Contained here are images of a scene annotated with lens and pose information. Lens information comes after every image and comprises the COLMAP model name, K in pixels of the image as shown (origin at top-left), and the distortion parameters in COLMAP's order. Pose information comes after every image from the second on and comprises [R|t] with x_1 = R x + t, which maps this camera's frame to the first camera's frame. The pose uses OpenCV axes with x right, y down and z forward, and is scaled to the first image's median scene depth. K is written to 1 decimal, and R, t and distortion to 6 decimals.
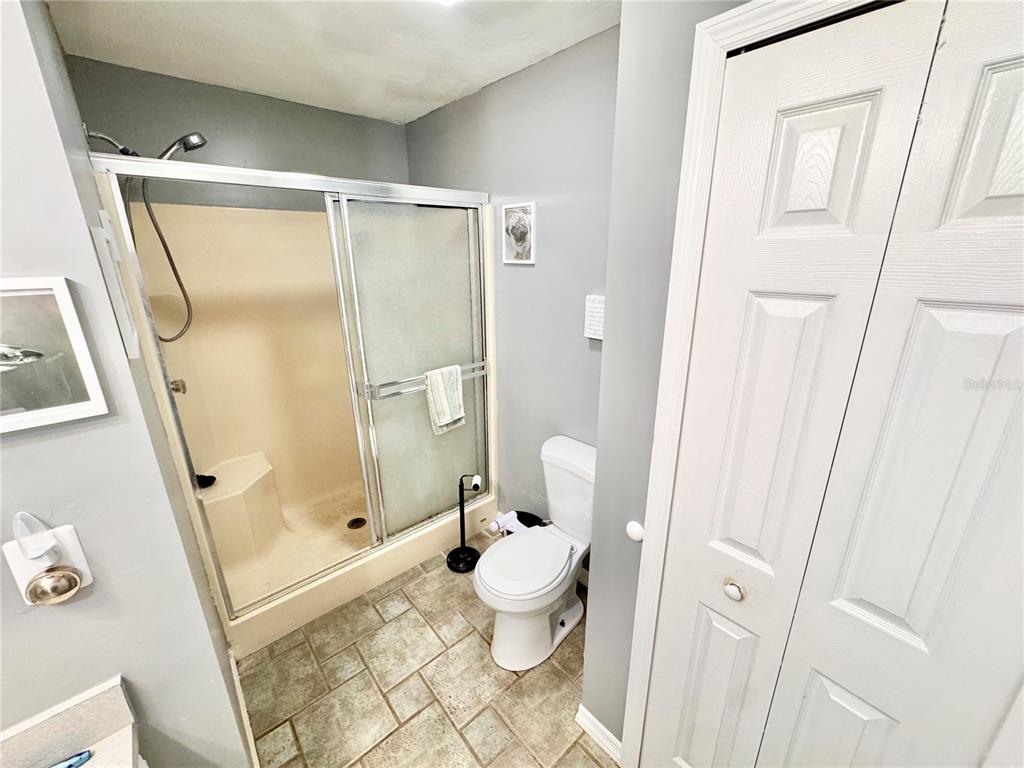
lens RADIAL K [[409.2, 0, 510.8], [0, 409.2, 384.4], [0, 0, 1]] dist [-0.005227, 0.000093]
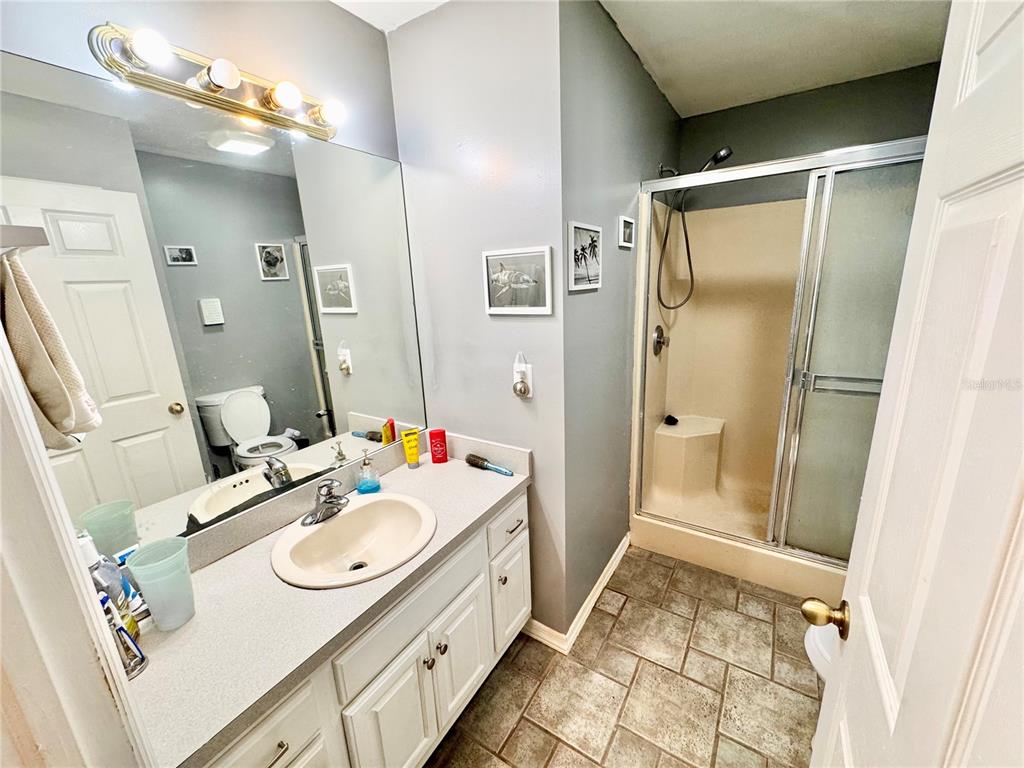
lens RADIAL K [[409.2, 0, 510.8], [0, 409.2, 384.4], [0, 0, 1]] dist [-0.005227, 0.000093]
pose [[0.273811, 0.235058, -0.932618, 0.377892], [-0.252058, 0.953321, 0.166273, 0.045766], [0.928167, 0.189546, 0.320277, 0.093637]]
